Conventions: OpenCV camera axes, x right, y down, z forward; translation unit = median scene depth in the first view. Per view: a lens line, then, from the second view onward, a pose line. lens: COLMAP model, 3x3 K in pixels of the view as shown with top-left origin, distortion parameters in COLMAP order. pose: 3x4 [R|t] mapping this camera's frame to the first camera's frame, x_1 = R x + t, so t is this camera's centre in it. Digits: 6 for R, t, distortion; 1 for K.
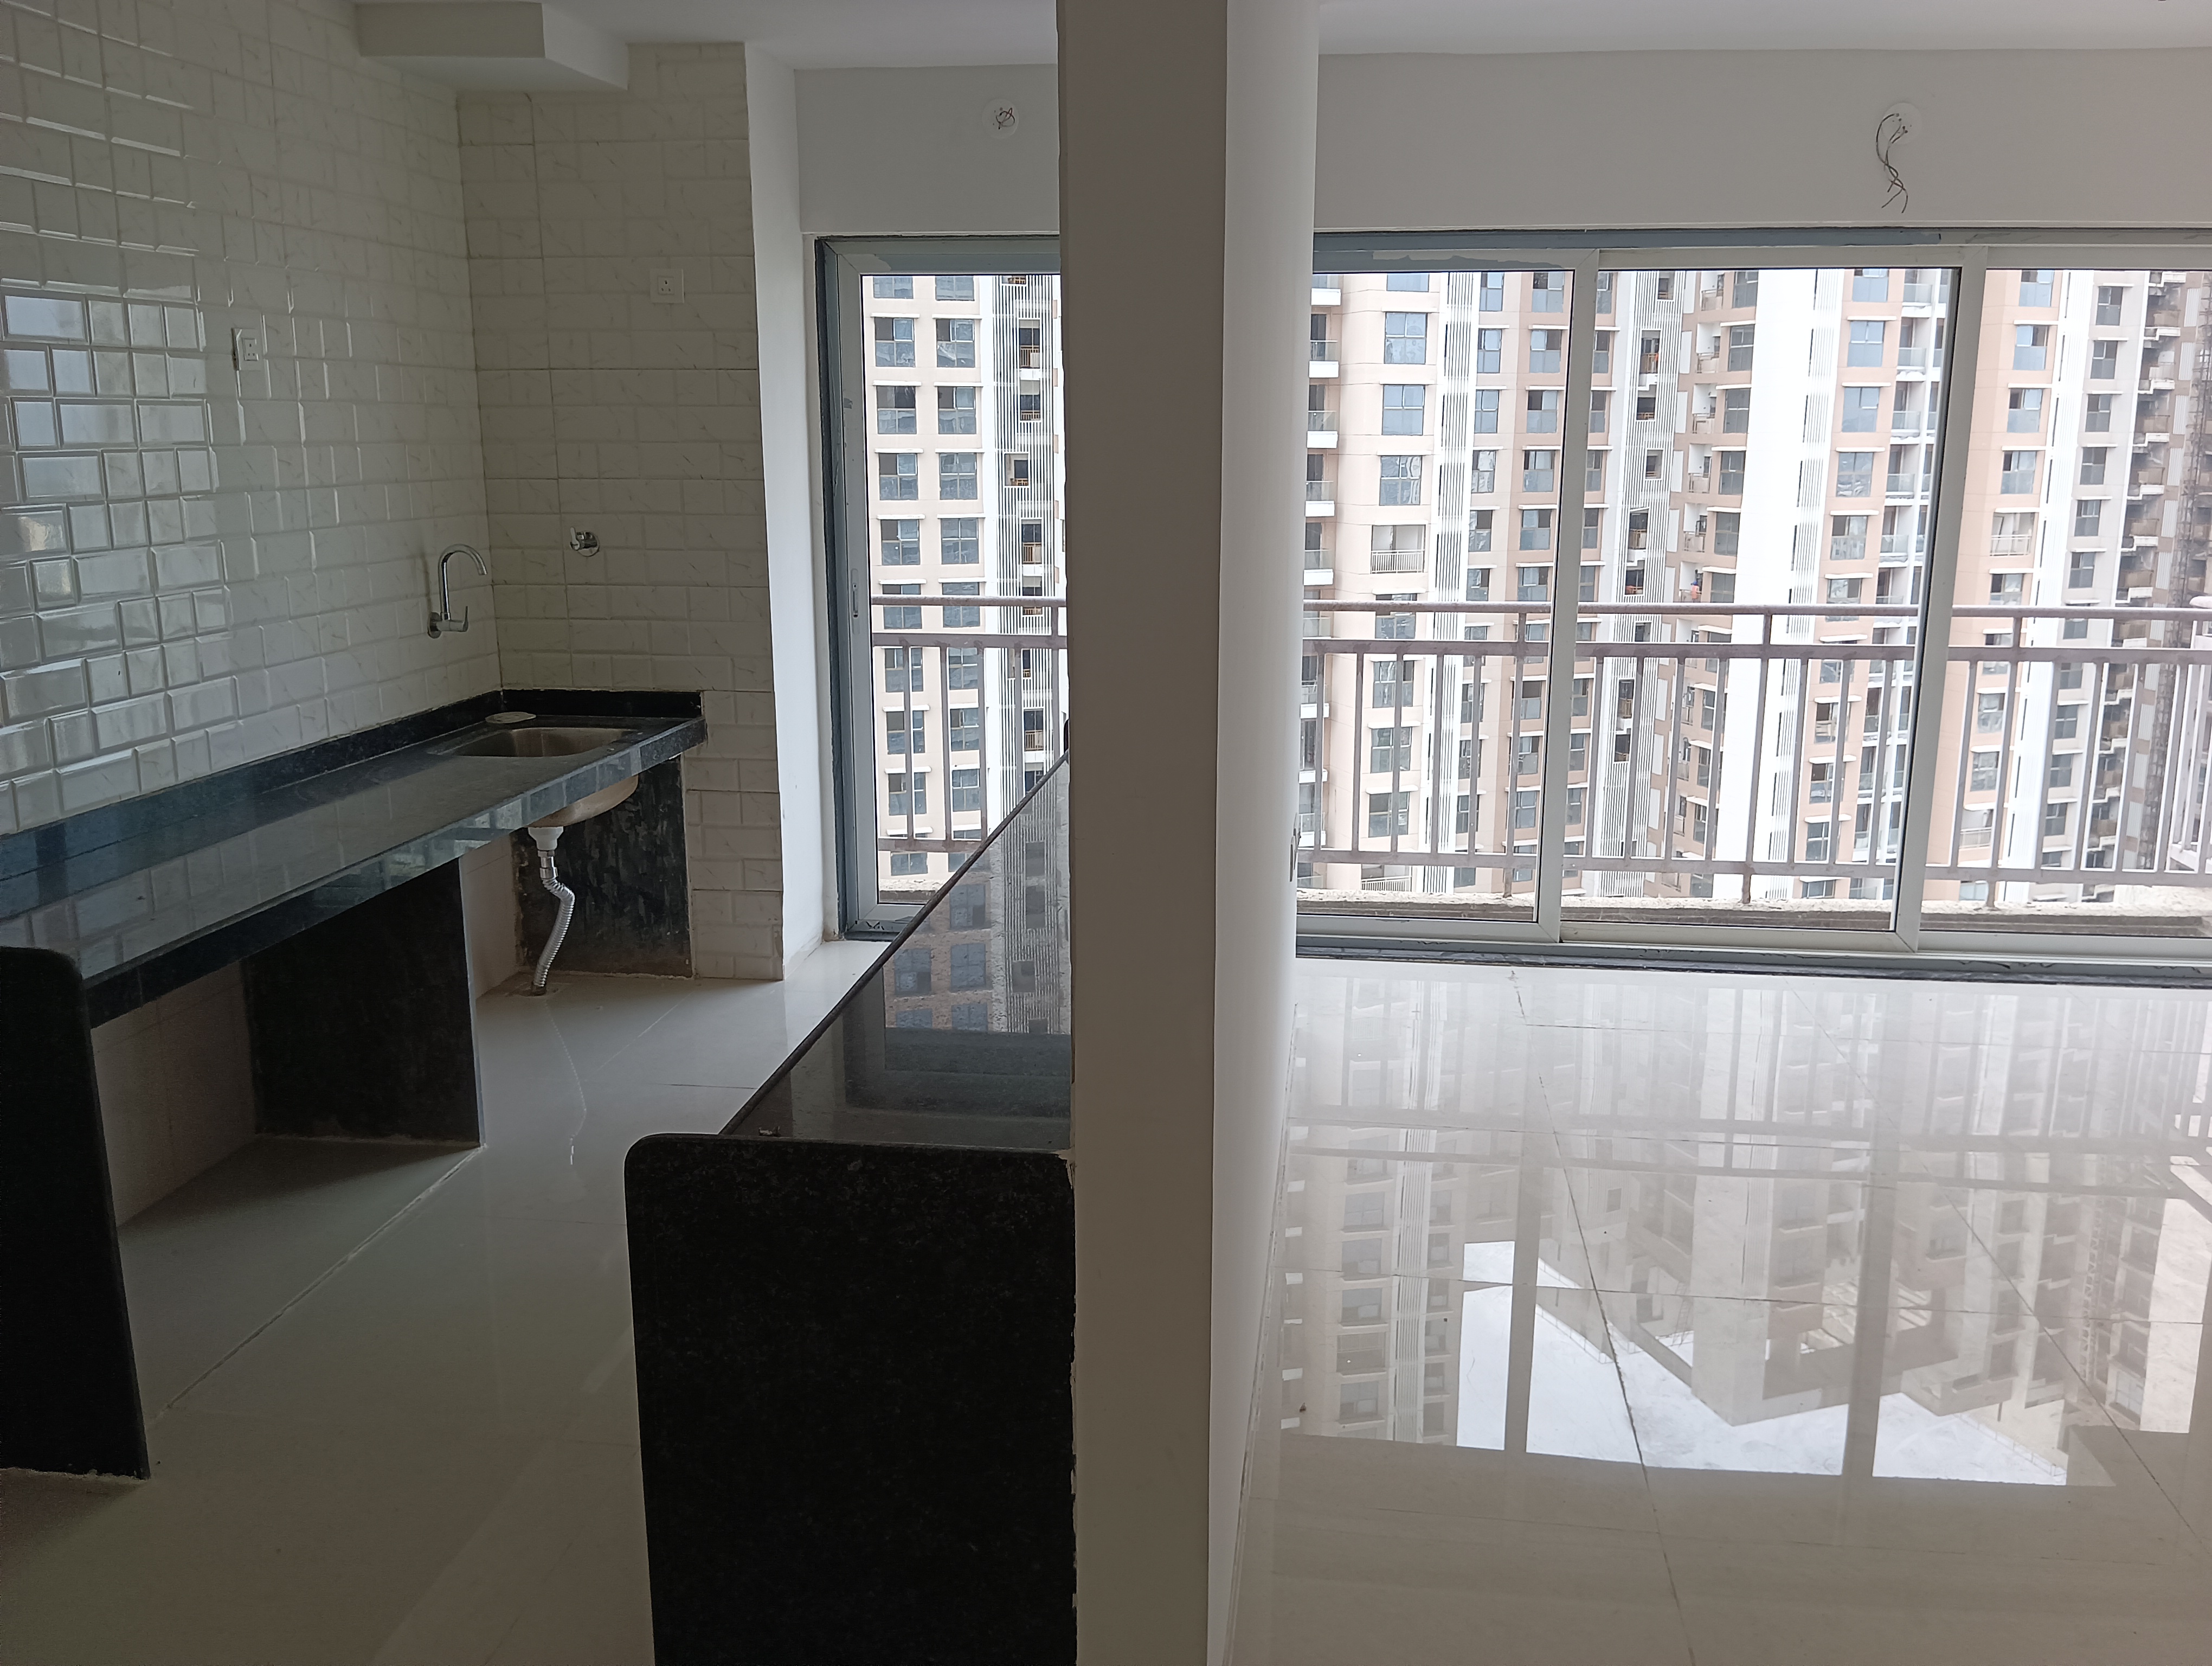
lens RADIAL K [[1873.1, 0, 1132.9], [0, 1873.1, 804.9], [0, 0, 1]] dist [0.079192, -0.162897]
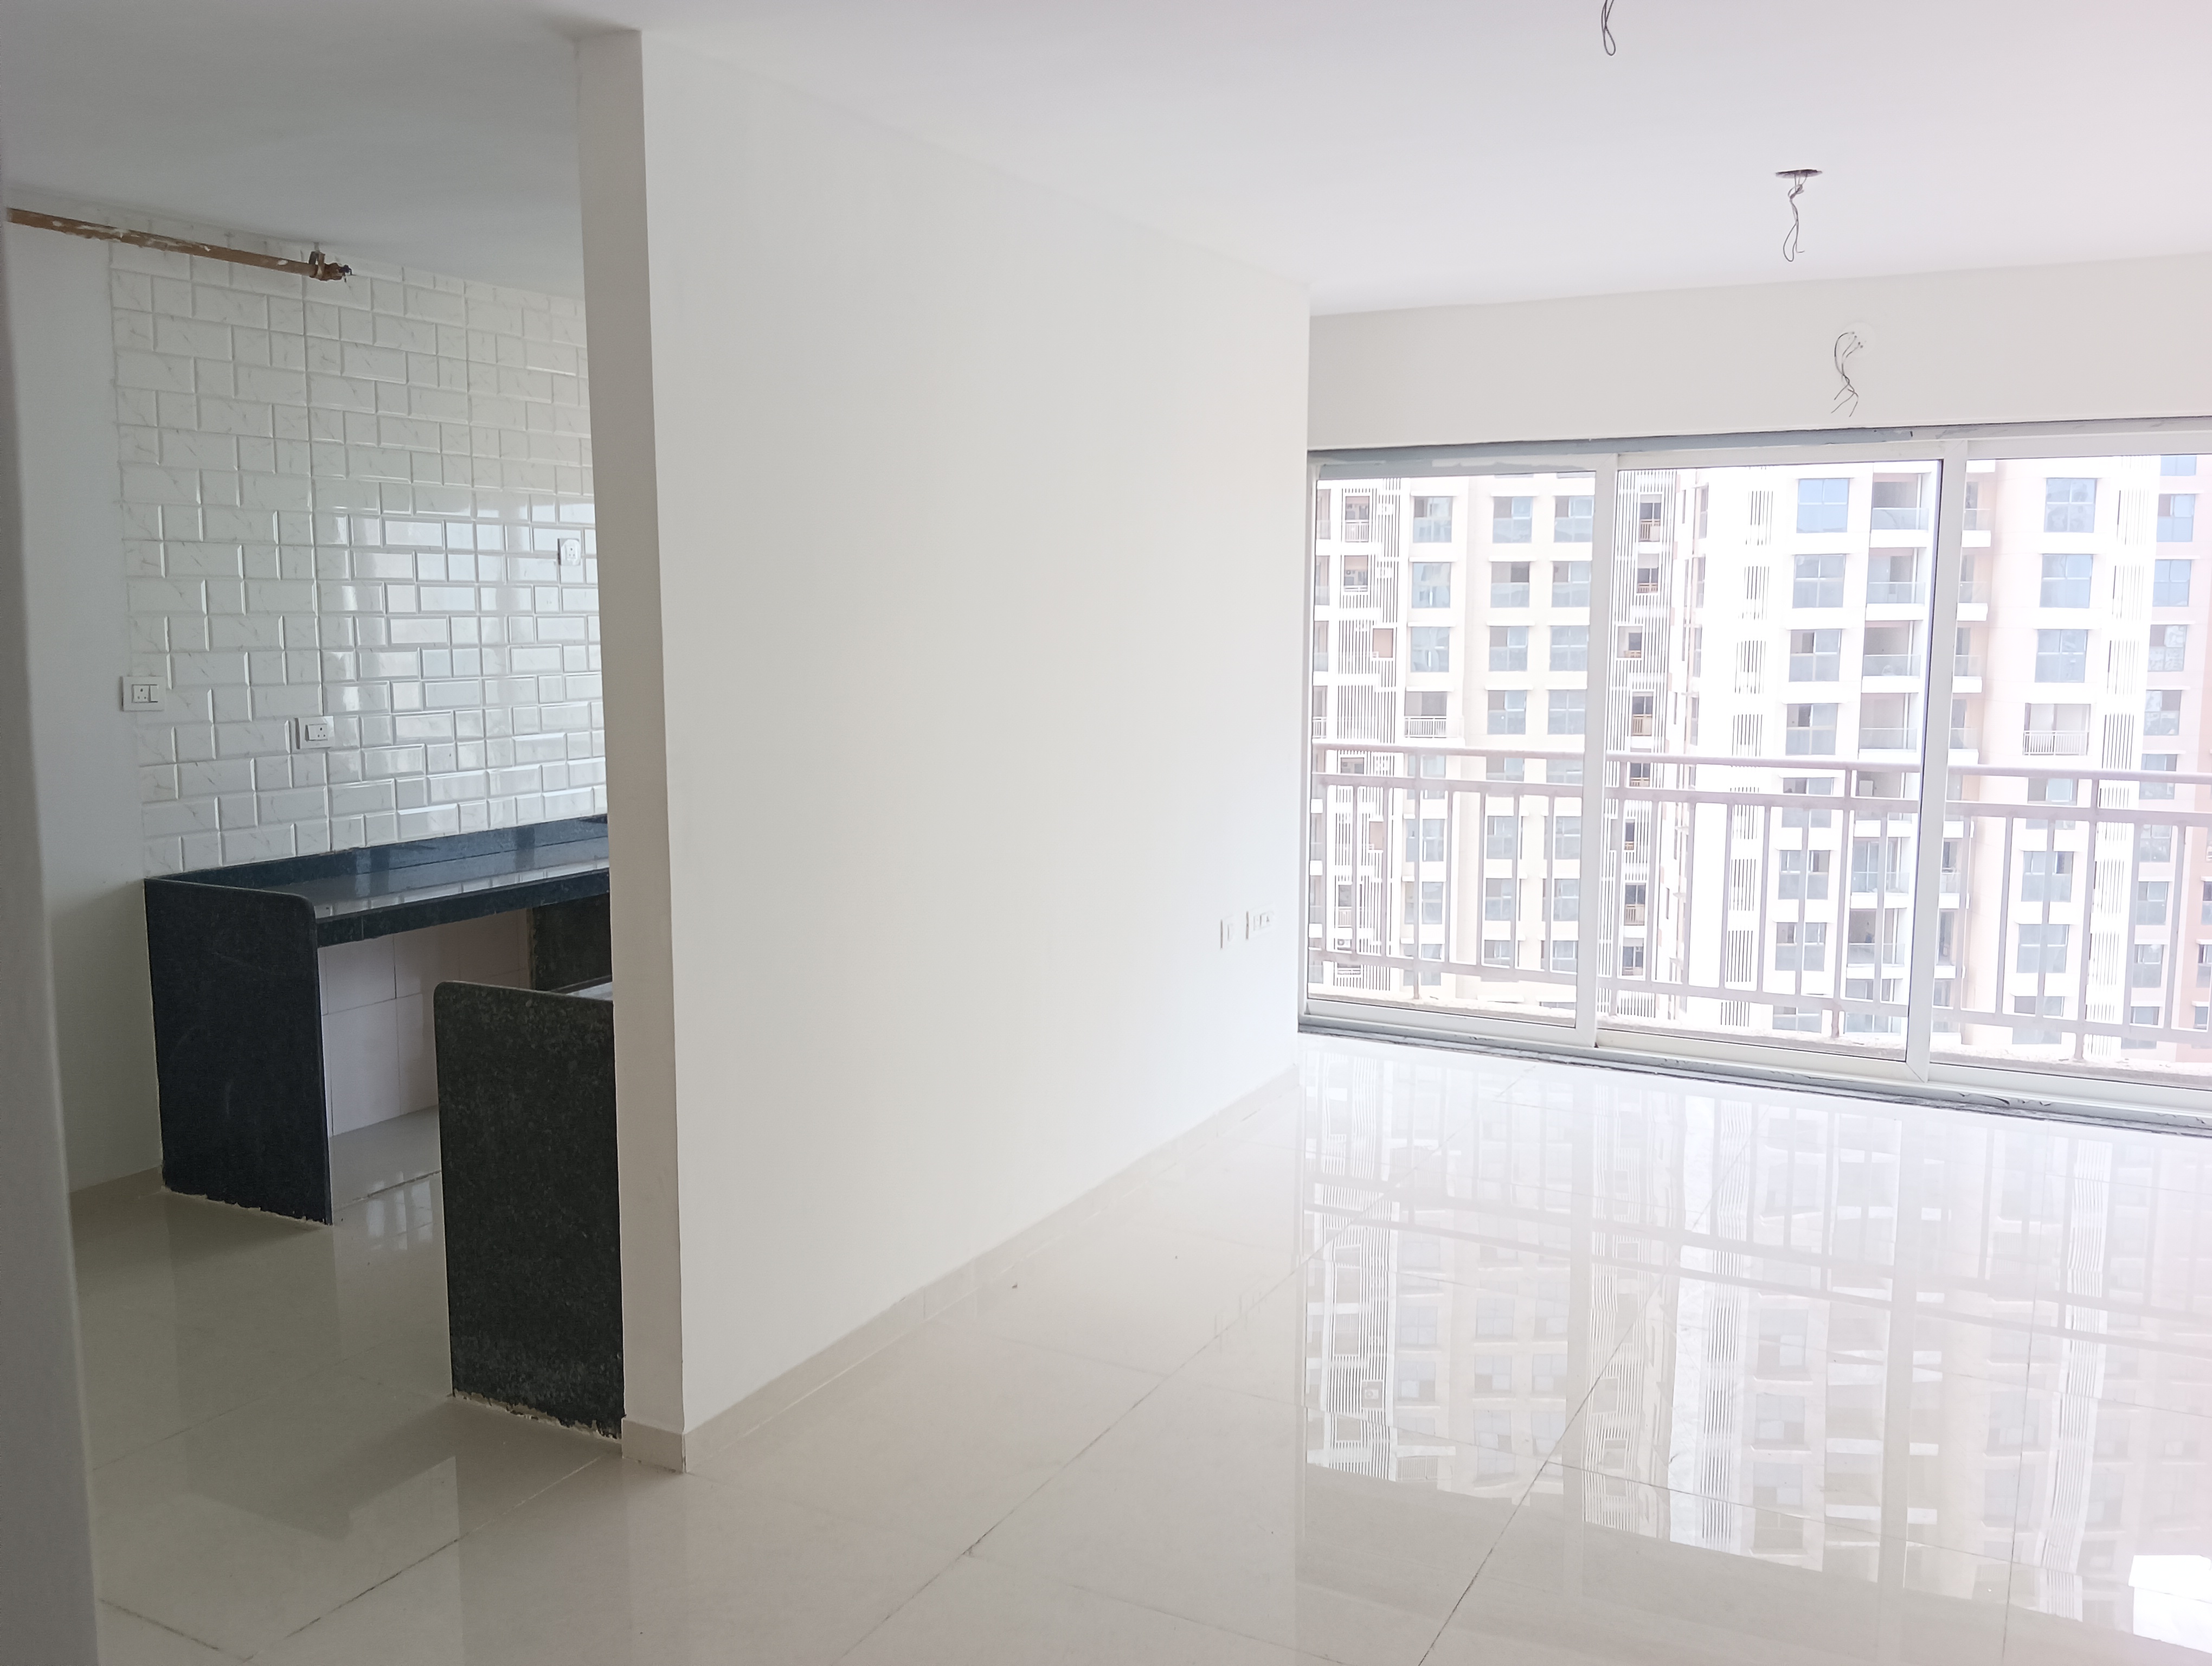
lens RADIAL K [[1873.1, 0, 1081.0], [0, 1873.1, 707.2], [0, 0, 1]] dist [0.079192, -0.162897]
pose [[0.935833, 0.018442, -0.351961, 0.344981], [-0.067997, 0.989316, -0.128960, 0.038672], [0.345823, 0.144617, 0.927088, -0.185700]]
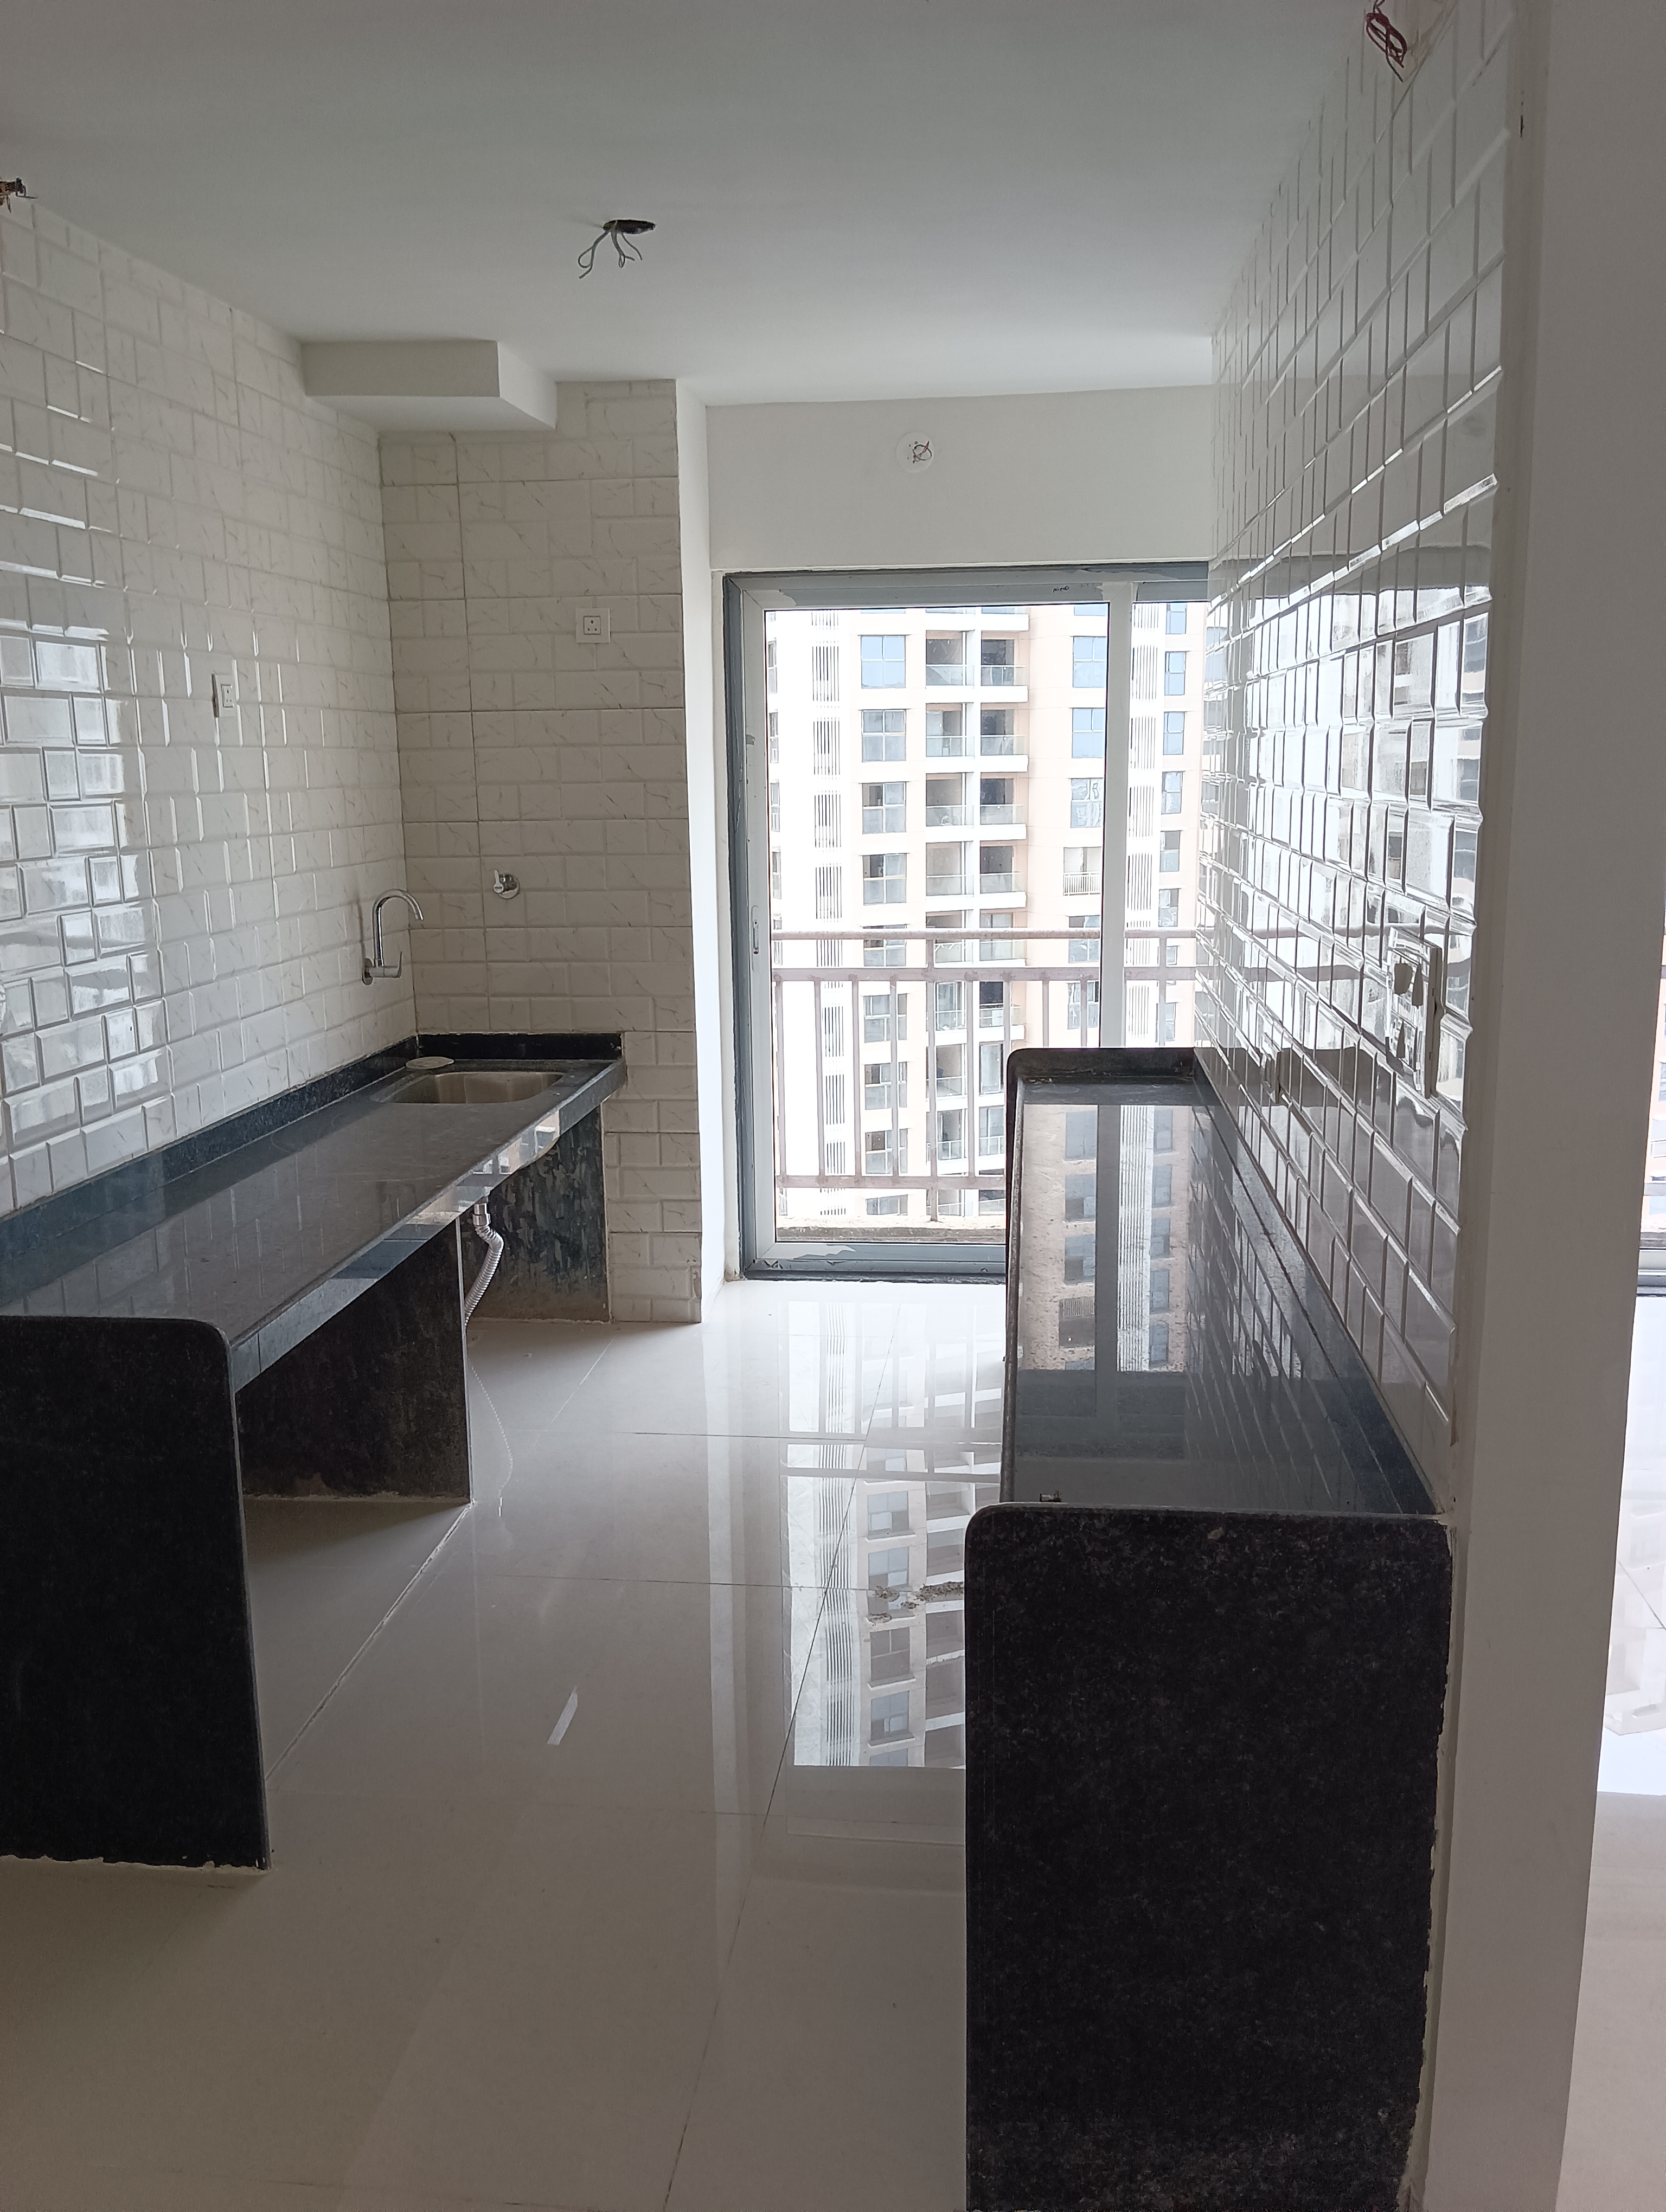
lens RADIAL K [[1873.1, 0, 841.5], [0, 1873.1, 1095.0], [0, 0, 1]] dist [0.079192, -0.162897]
pose [[0.999718, -0.018857, 0.014461, -0.137442], [0.019121, 0.999649, -0.018333, -0.007598], [-0.014110, 0.018604, 0.999727, 0.012978]]
